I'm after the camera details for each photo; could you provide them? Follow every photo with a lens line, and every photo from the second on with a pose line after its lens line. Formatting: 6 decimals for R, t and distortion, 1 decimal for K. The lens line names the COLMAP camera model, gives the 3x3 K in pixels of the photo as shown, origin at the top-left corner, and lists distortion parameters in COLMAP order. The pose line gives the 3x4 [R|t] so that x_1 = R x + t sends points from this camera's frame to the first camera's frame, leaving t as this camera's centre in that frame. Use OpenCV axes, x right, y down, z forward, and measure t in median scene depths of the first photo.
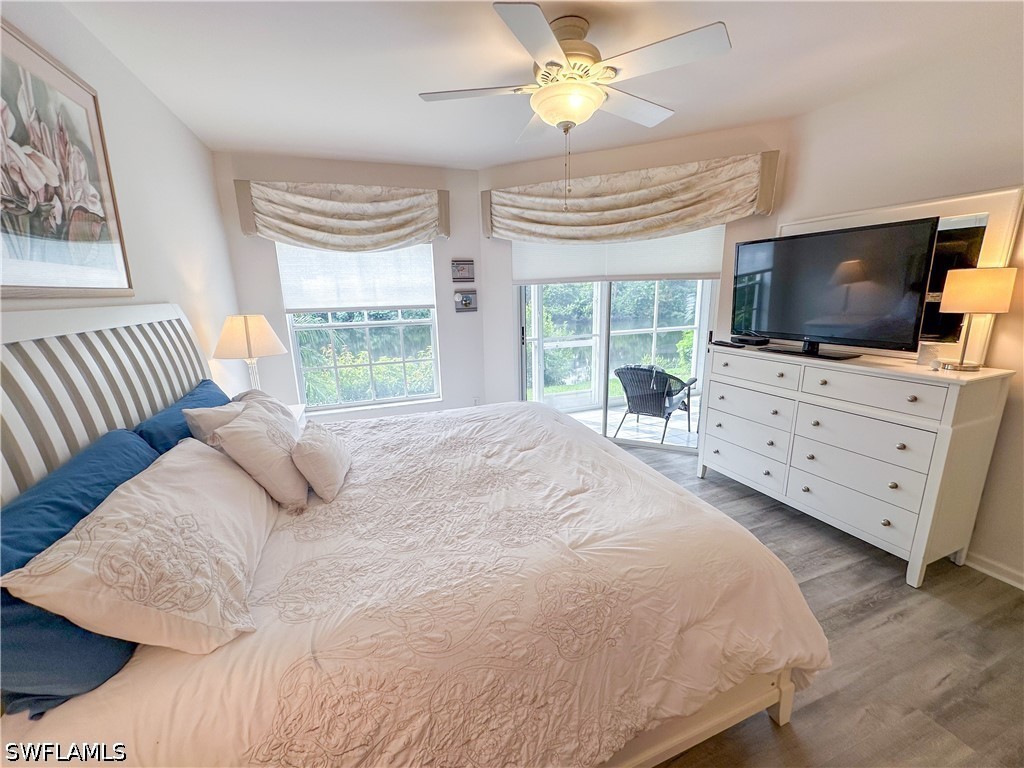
lens RADIAL K [[408.2, 0, 510.5], [0, 408.2, 385.8], [0, 0, 1]] dist [-0.001227, 0.000048]
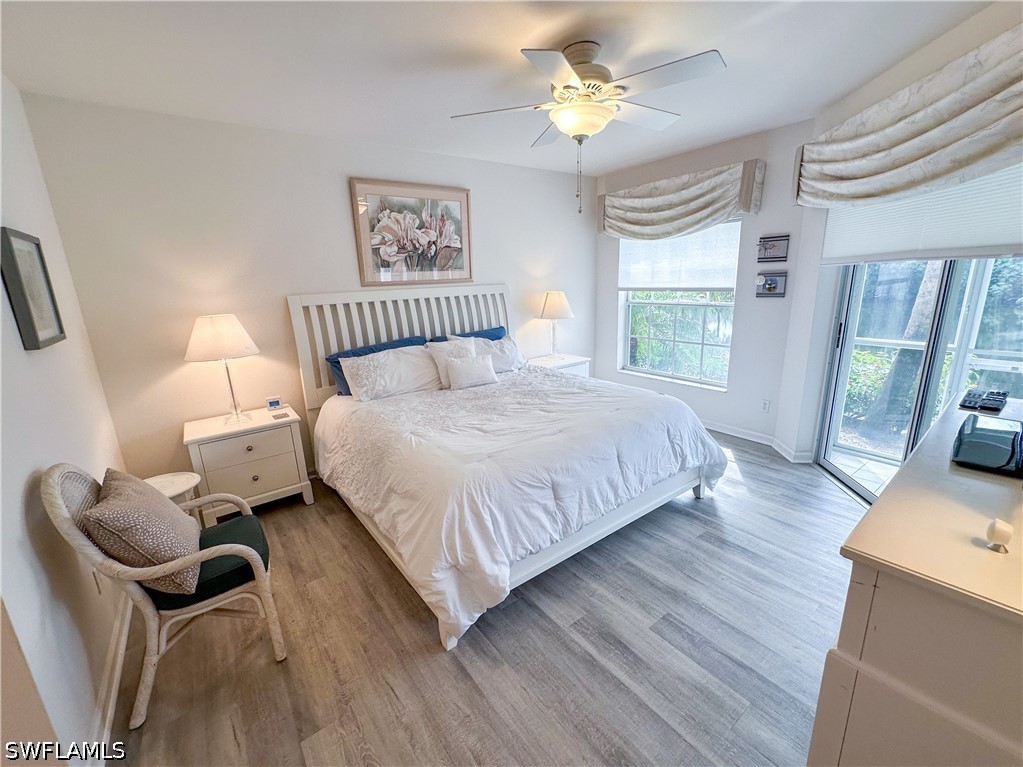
lens RADIAL K [[424.5, 0, 510.2], [0, 424.5, 384.8], [0, 0, 1]] dist [-0.003105, 0.000612]
pose [[0.289134, 0.247623, -0.924708, 0.793980], [-0.190204, 0.961566, 0.198021, -0.106102], [0.938203, 0.118628, 0.325120, 0.310682]]
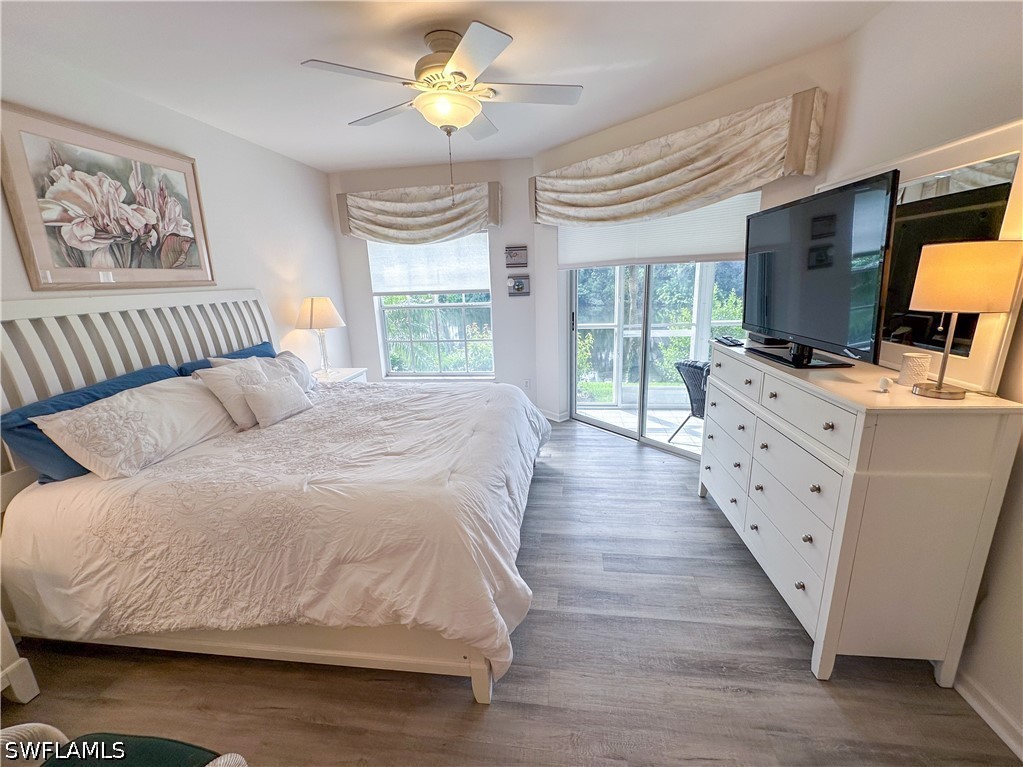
lens RADIAL K [[424.5, 0, 510.2], [0, 424.5, 384.8], [0, 0, 1]] dist [-0.003105, 0.000612]
pose [[0.882723, 0.107667, -0.457393, 0.524518], [-0.092549, 0.994165, 0.055410, -0.019487], [0.460690, -0.006580, 0.887537, 0.036513]]
